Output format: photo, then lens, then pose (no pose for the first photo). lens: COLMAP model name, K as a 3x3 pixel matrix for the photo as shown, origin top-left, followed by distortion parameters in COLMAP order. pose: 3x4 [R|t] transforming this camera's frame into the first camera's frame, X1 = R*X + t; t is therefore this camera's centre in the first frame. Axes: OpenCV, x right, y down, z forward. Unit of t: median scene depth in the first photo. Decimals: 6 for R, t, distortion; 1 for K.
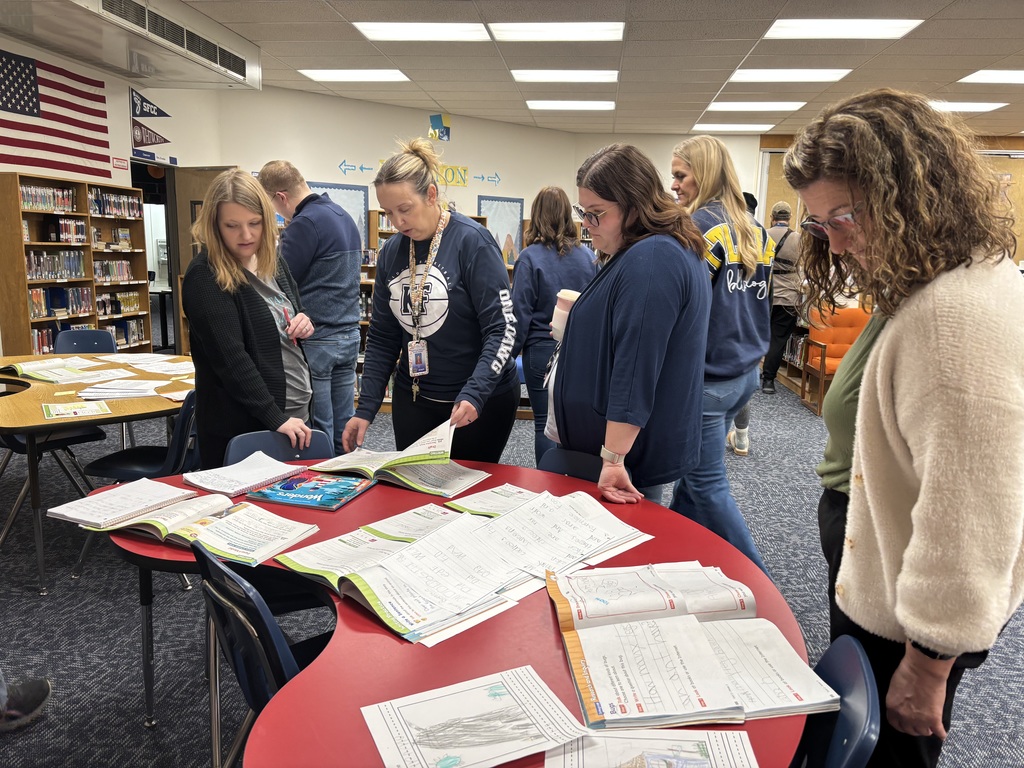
lens RADIAL K [[770.0, 0, 512.5], [0, 770.0, 388.1], [0, 0, 1]] dist [-0.029423, -0.017242]
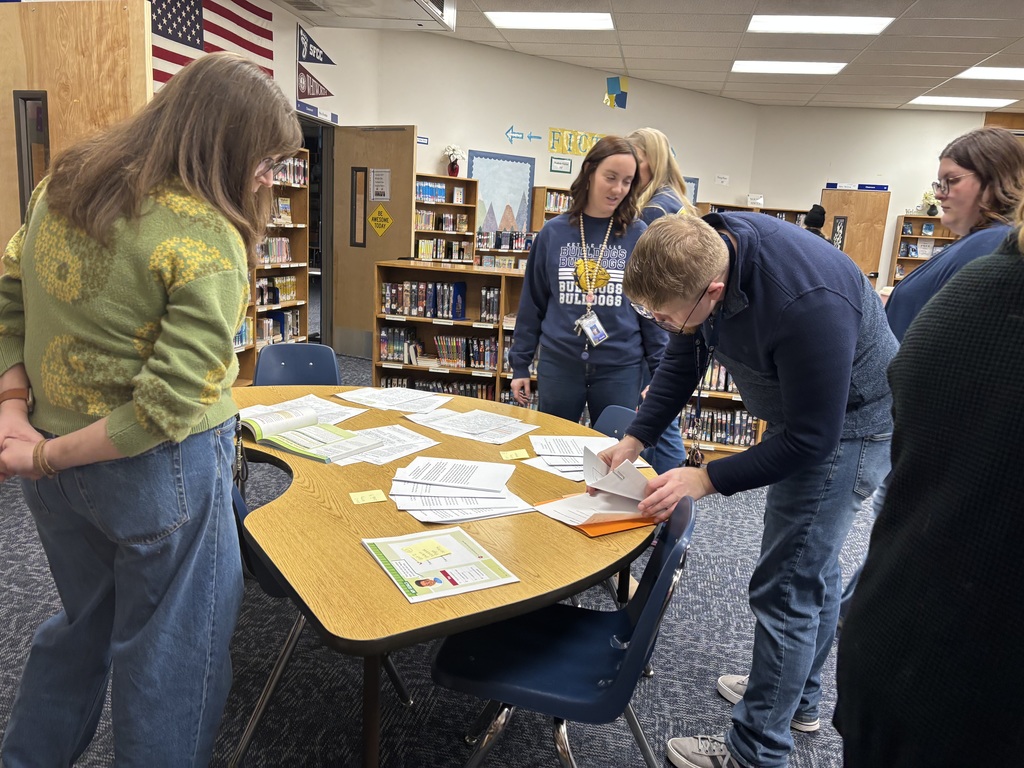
lens RADIAL K [[770.0, 0, 512.5], [0, 770.0, 379.4], [0, 0, 1]] dist [-0.029423, -0.017242]
pose [[0.995858, 0.045601, -0.078657, -0.195679], [-0.044741, 0.998918, 0.012660, -0.037947], [0.079149, -0.009088, 0.996821, 0.204740]]
